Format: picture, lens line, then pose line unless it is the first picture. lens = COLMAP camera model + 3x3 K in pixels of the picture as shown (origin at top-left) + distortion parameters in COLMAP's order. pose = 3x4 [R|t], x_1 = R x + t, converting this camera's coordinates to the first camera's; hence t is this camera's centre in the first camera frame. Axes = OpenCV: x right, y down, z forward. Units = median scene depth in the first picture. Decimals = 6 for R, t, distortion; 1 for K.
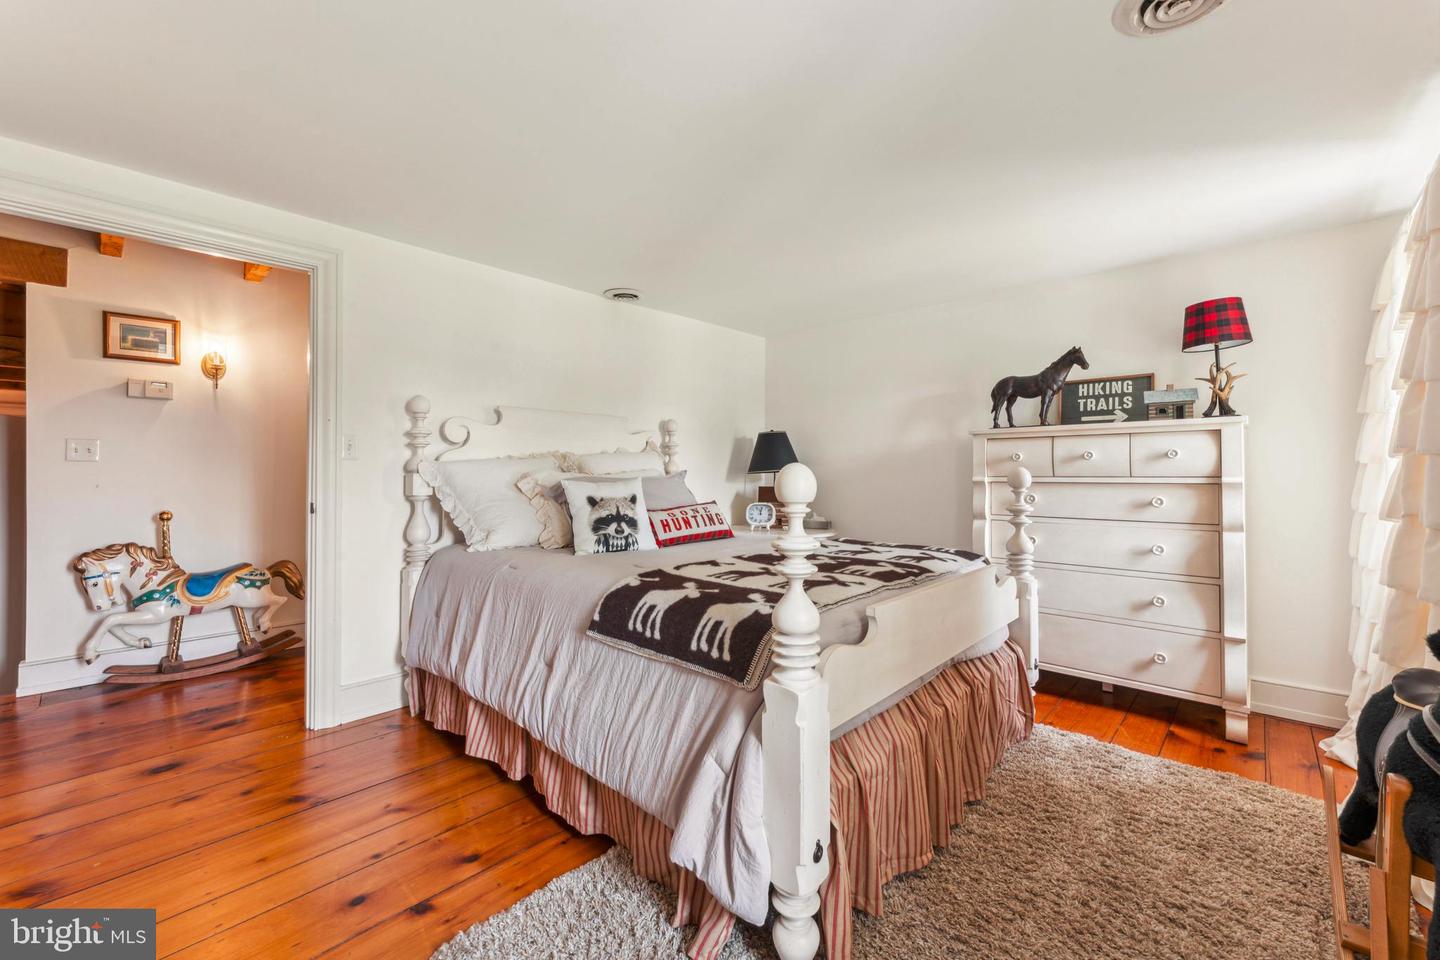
lens RADIAL K [[571.2, 0, 720.4], [0, 571.2, 473.2], [0, 0, 1]] dist [0.002244, -0.000173]
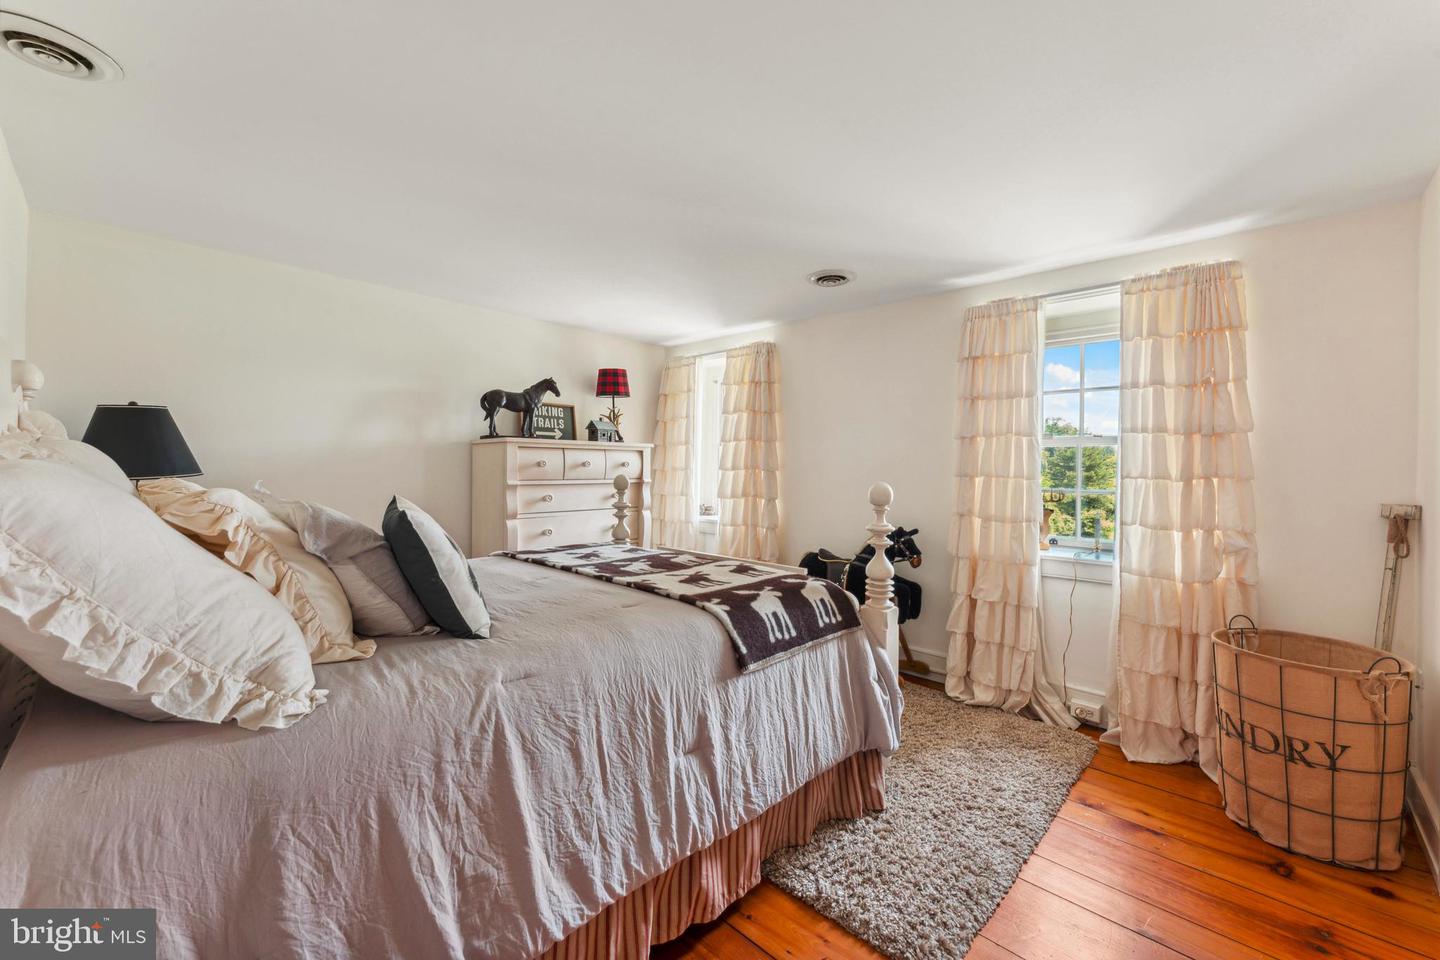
lens RADIAL K [[571.2, 0, 720.5], [0, 571.2, 483.1], [0, 0, 1]] dist [0.002244, -0.000173]
pose [[0.011022, -0.027433, 0.999563, -0.657408], [-0.007065, 0.999597, 0.027512, -0.022939], [-0.999914, -0.007365, 0.010824, 0.603474]]
